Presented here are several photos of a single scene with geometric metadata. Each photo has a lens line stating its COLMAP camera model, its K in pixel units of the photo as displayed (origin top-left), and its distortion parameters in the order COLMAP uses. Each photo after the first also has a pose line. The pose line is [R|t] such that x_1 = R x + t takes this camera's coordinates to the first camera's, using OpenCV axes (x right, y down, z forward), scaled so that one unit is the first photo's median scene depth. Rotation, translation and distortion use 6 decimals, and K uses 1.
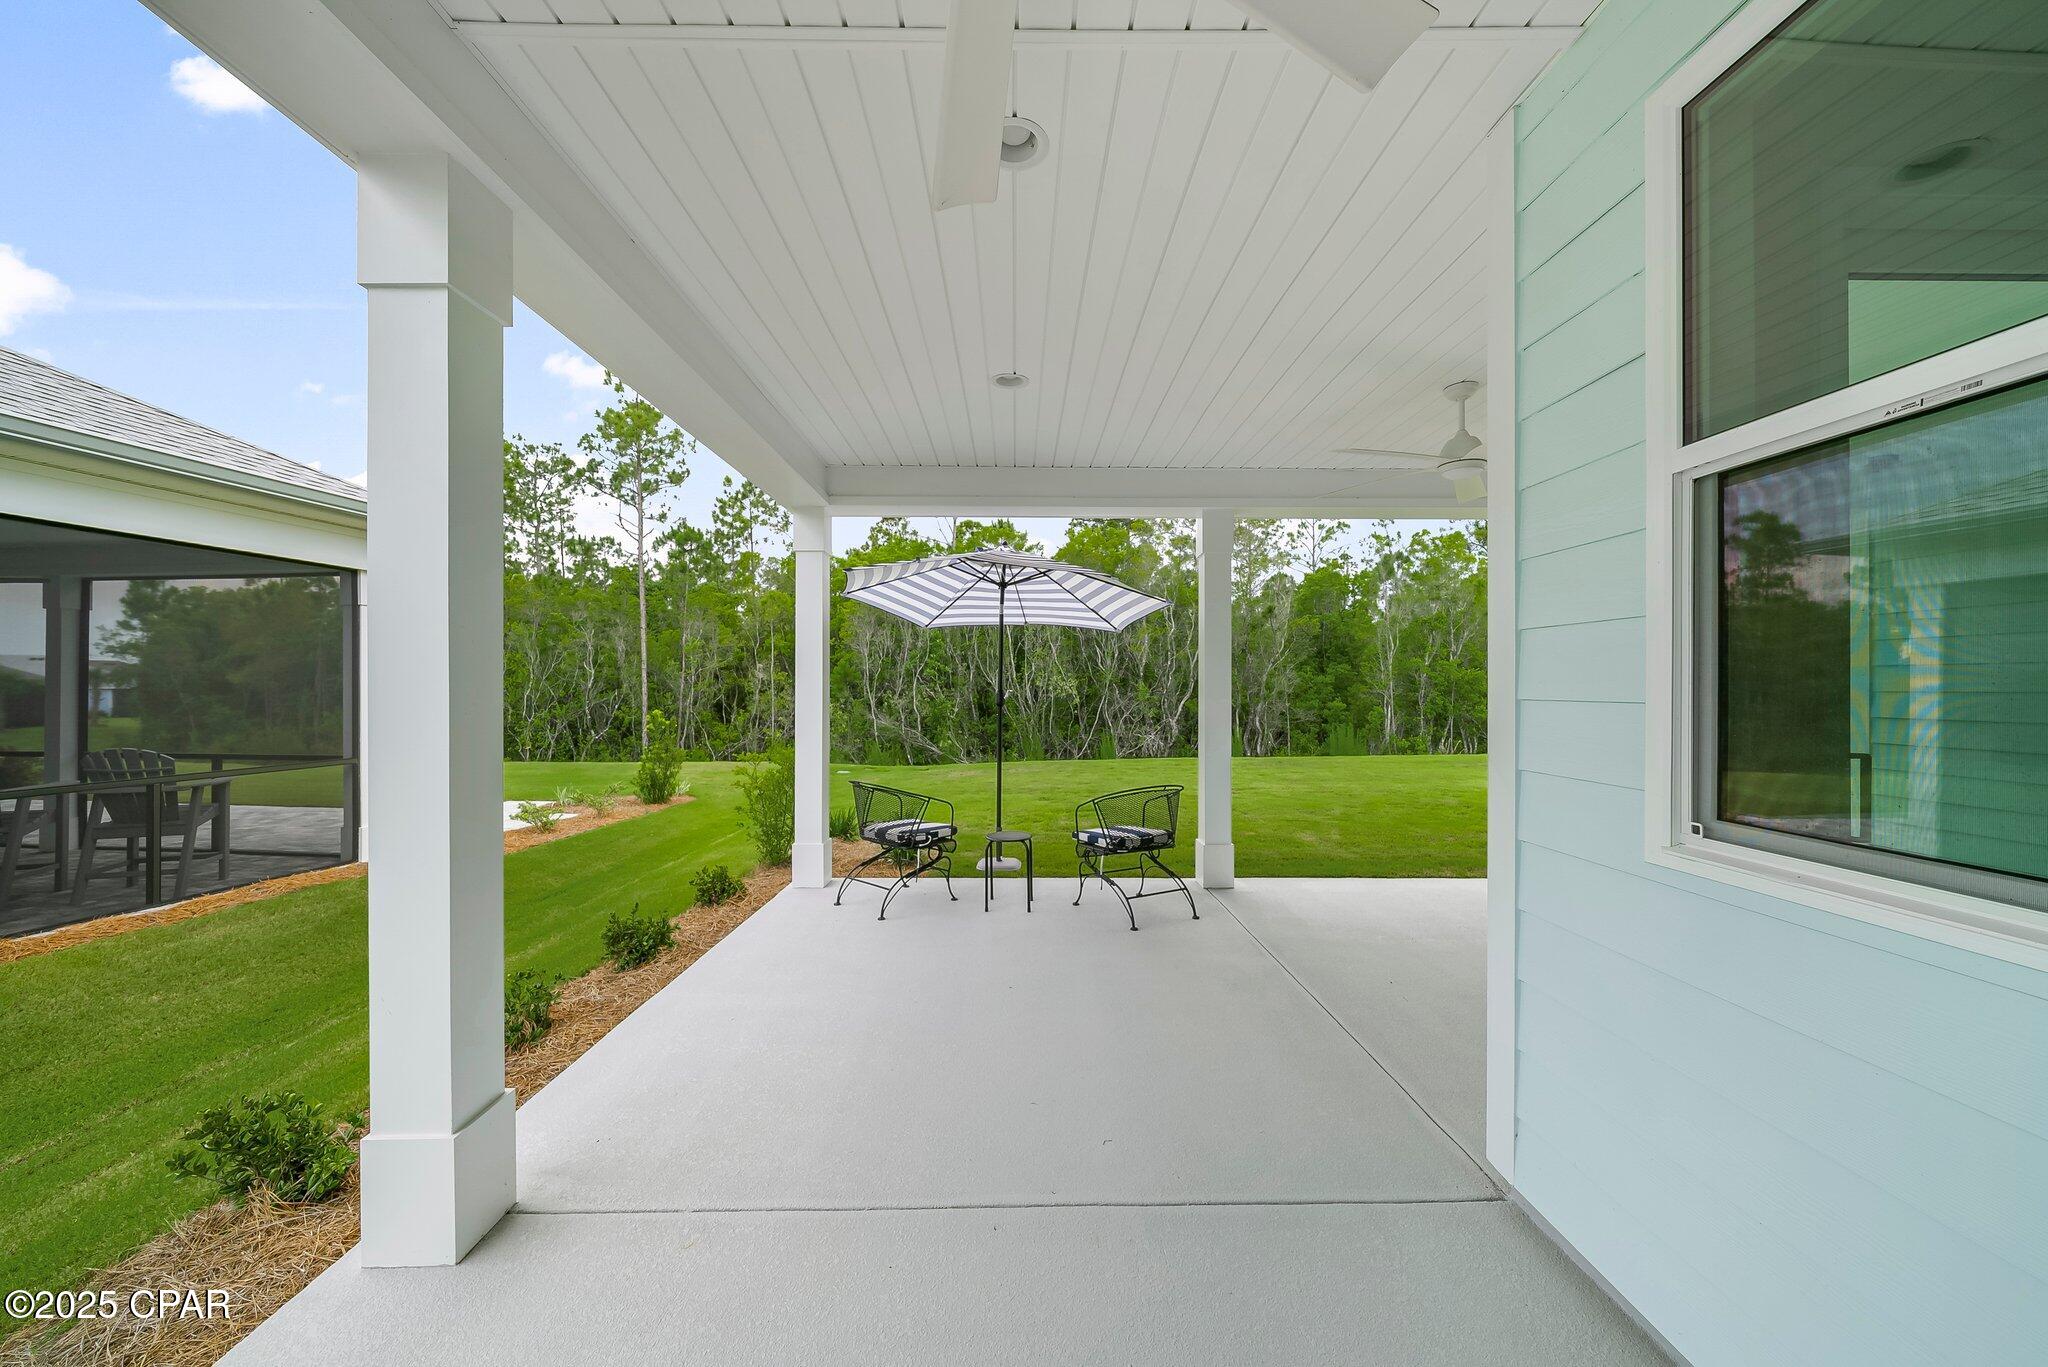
lens RADIAL K [[738.2, 0, 1023.9], [0, 738.2, 689.8], [0, 0, 1]] dist [-0.000144, -0.000006]
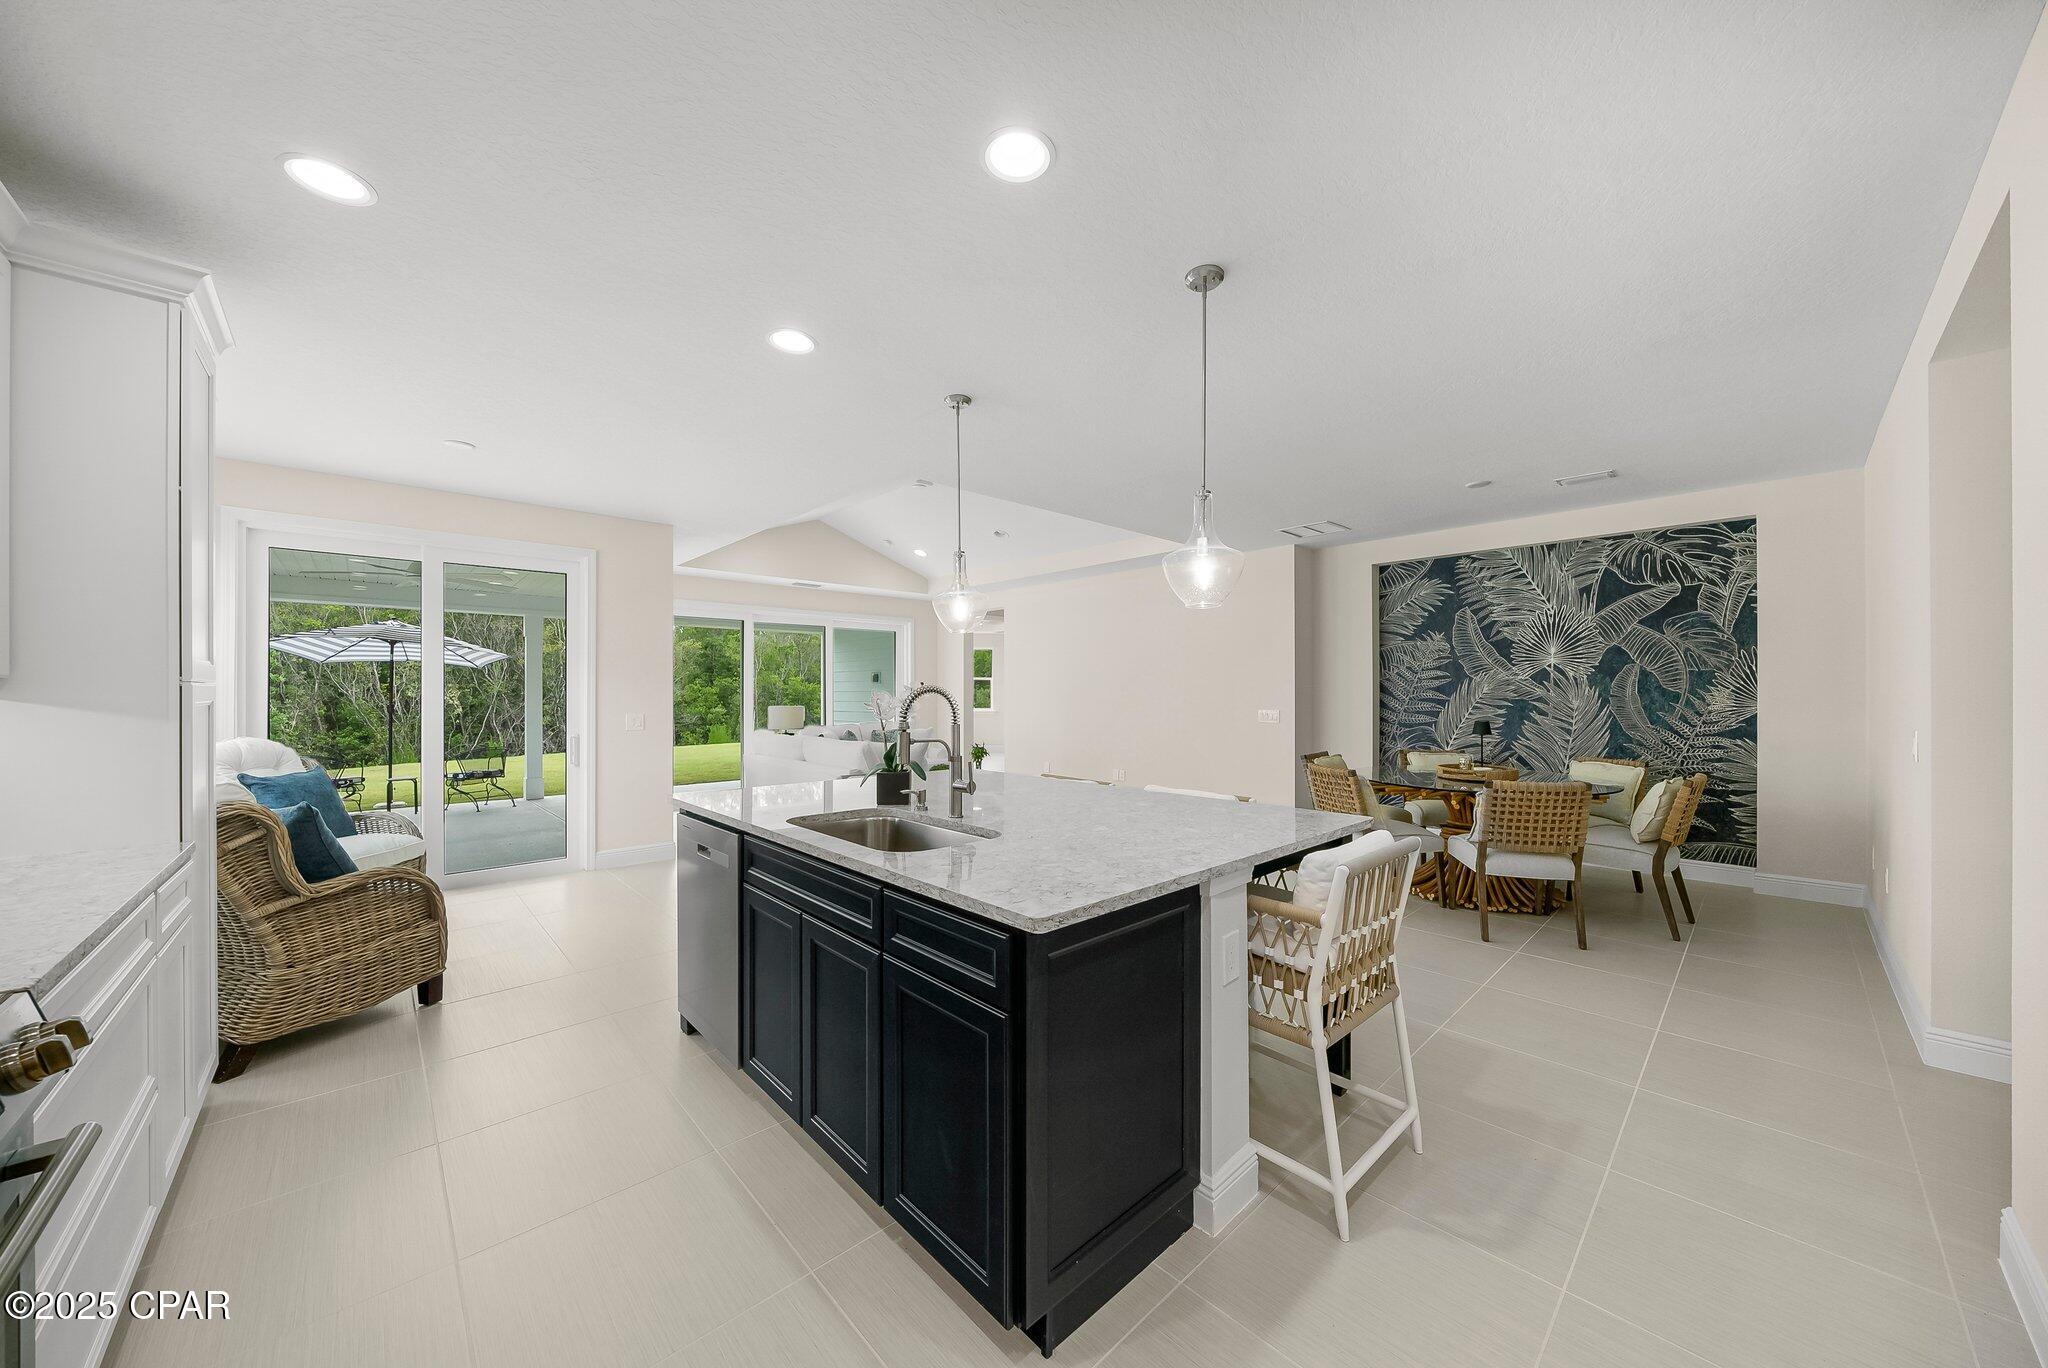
lens RADIAL K [[714.0, 0, 1018.5], [0, 714.0, 692.1], [0, 0, 1]] dist [-0.000495, -0.000022]
pose [[0.744869, -0.001169, 0.667210, -0.011853], [0.005691, 0.999973, -0.004603, -0.002167], [-0.667186, 0.007226, 0.744856, -0.273632]]
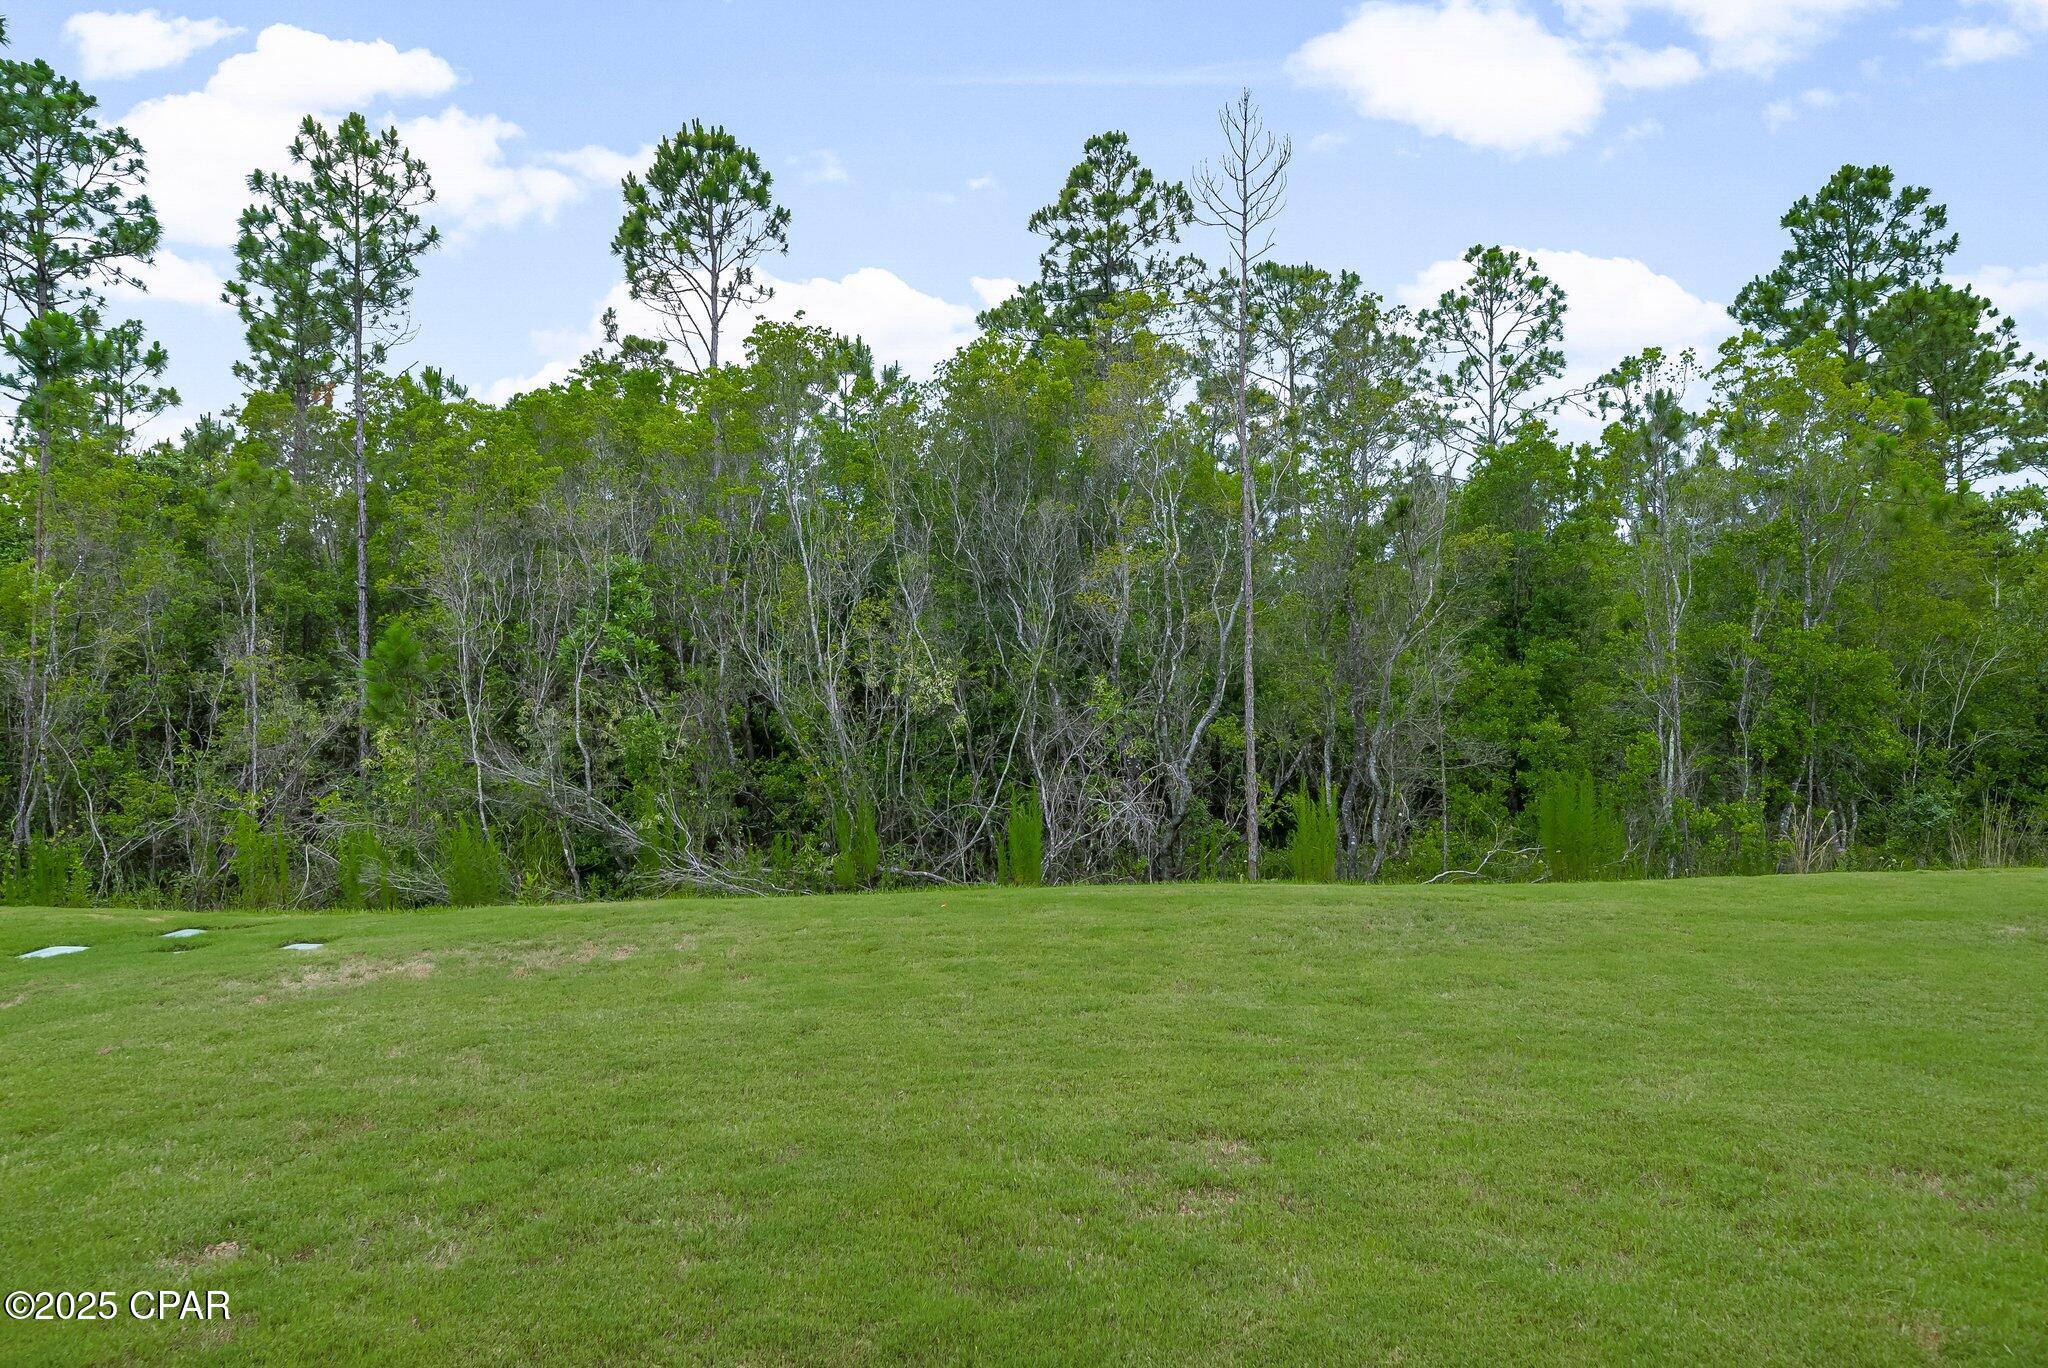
lens RADIAL K [[1279.7, 0, 1021.3], [0, 1279.7, 689.1], [0, 0, 1]] dist [0.010369, -0.000270]
pose [[0.999571, -0.000616, 0.029281, 0.084249], [0.000844, 0.999969, -0.007781, 0.002186], [-0.029276, 0.007802, 0.999541, 0.242742]]
